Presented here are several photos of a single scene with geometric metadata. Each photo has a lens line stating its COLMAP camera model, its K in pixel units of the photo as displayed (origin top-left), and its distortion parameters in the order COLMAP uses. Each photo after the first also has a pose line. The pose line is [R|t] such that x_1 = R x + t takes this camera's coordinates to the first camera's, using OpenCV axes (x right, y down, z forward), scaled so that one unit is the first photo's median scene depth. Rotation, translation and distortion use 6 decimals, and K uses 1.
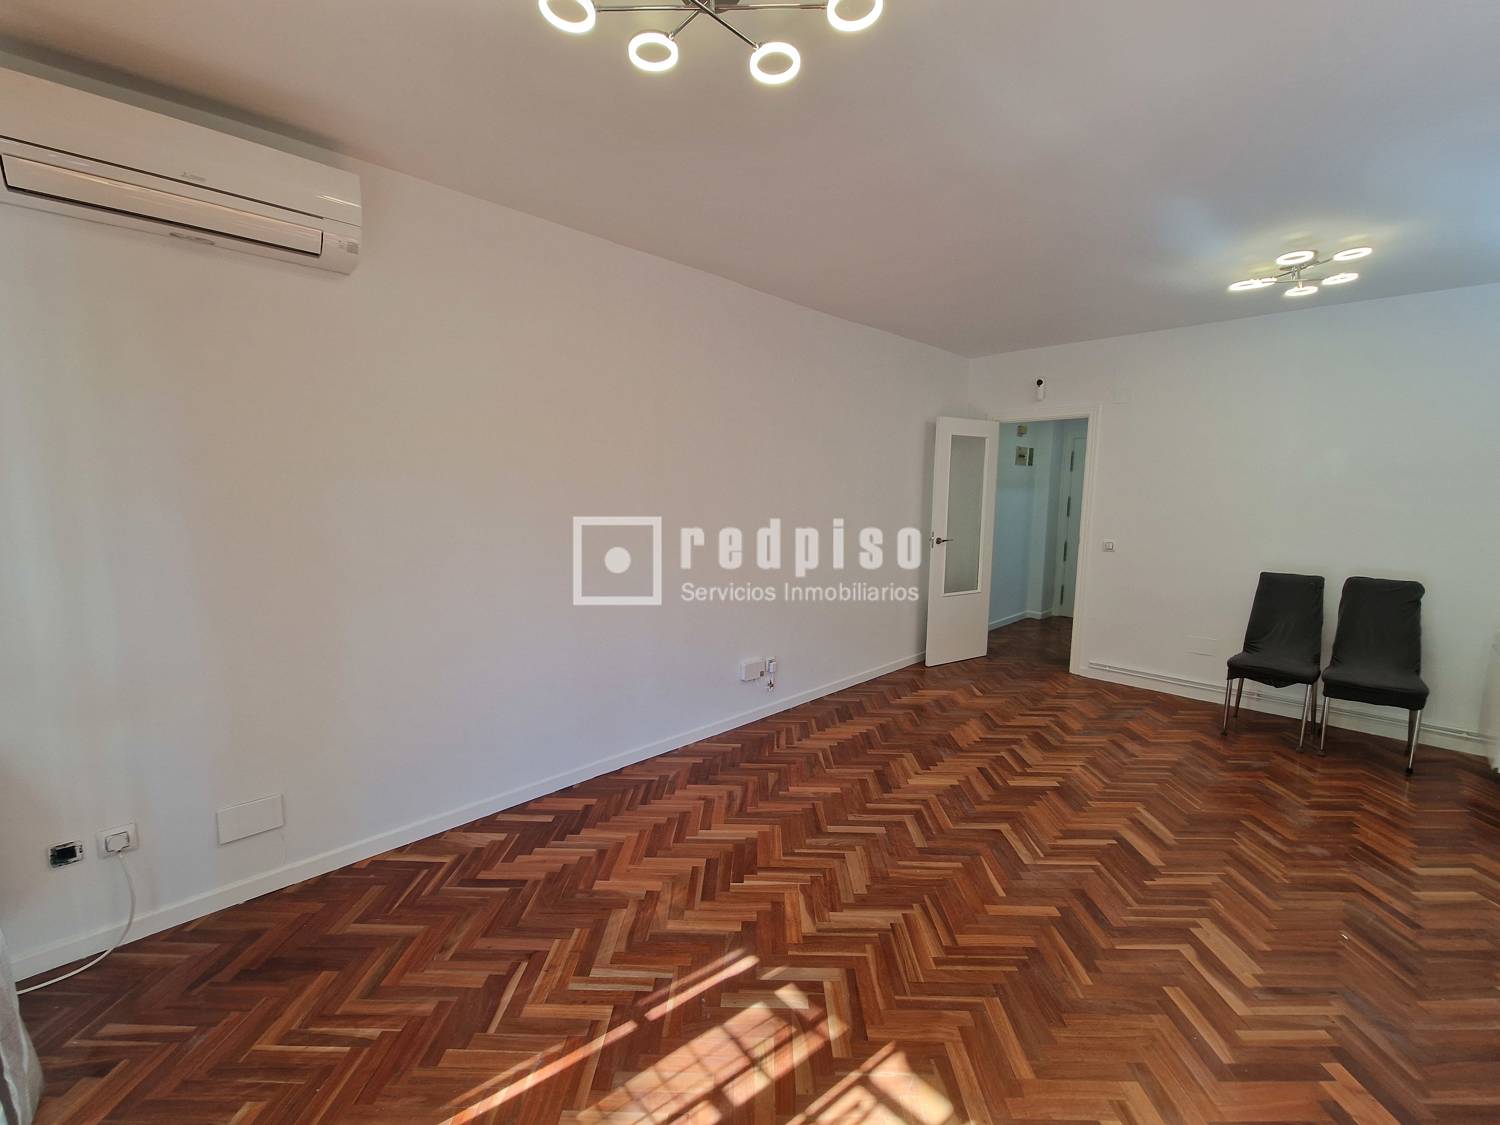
lens RADIAL K [[615.4, 0, 750.9], [0, 615.4, 562.7], [0, 0, 1]] dist [0.001013, -0.004410]
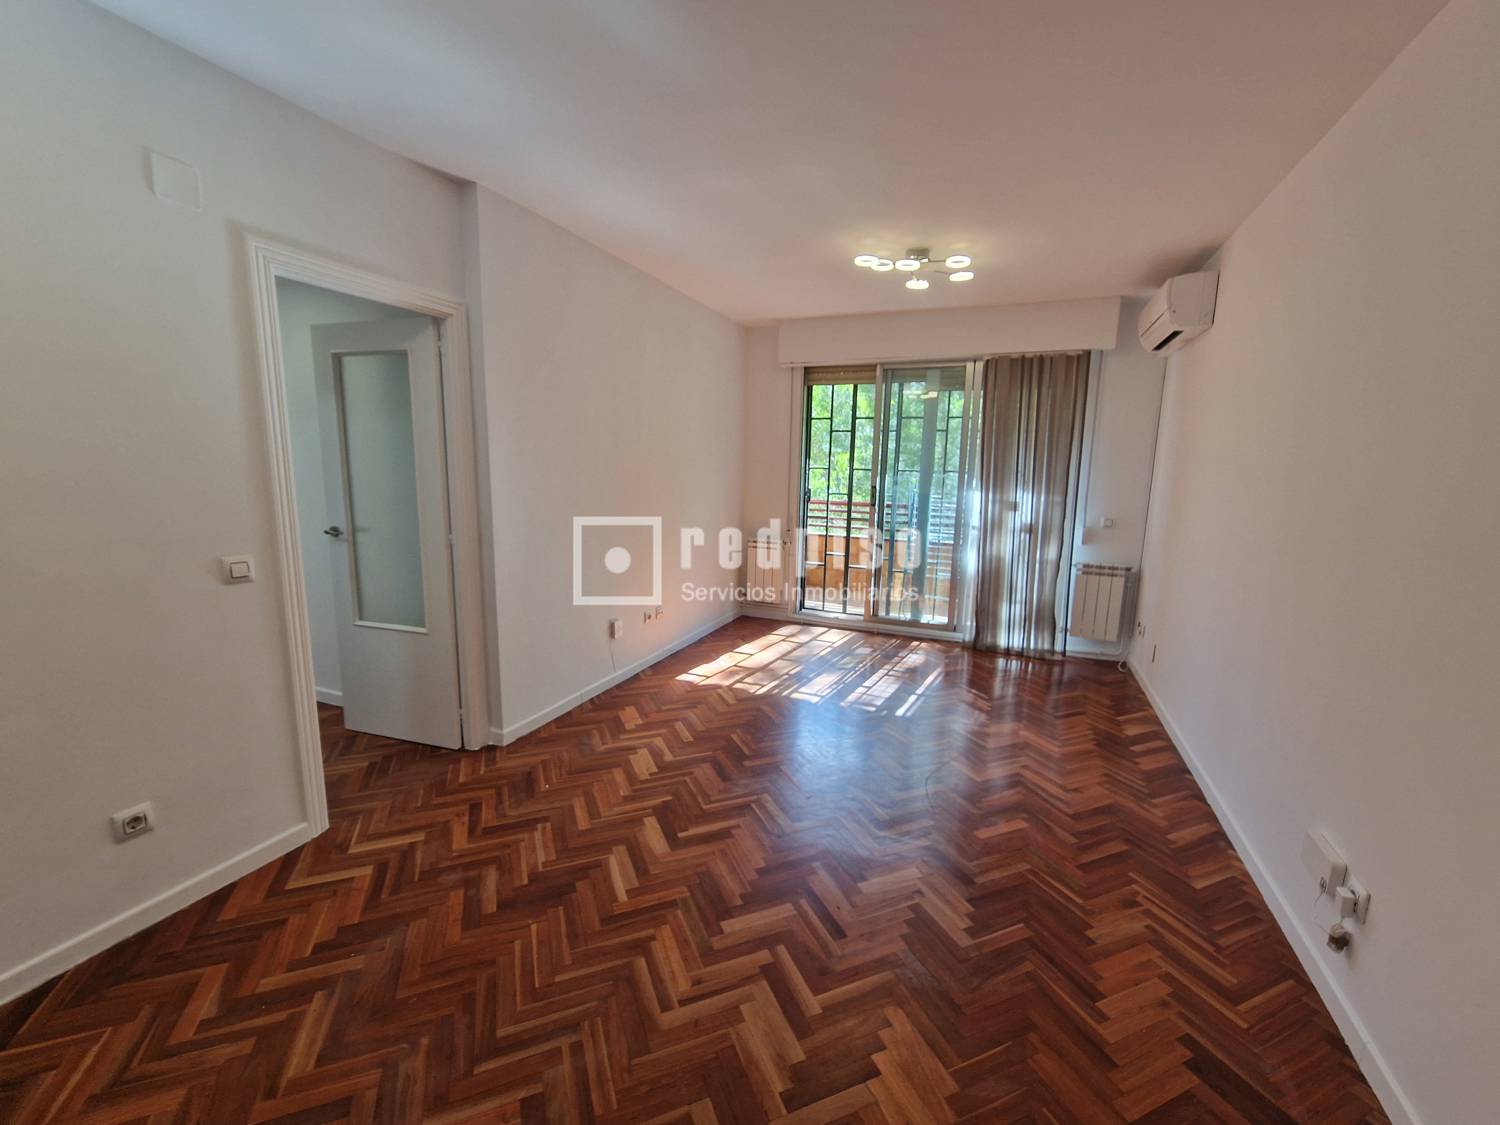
lens RADIAL K [[615.4, 0, 750.5], [0, 615.4, 560.5], [0, 0, 1]] dist [0.001013, -0.004410]
pose [[-0.919205, 0.036579, -0.392076, 0.936263], [-0.073542, 0.962211, 0.262186, -0.217260], [0.386850, 0.269837, -0.881779, 1.942722]]
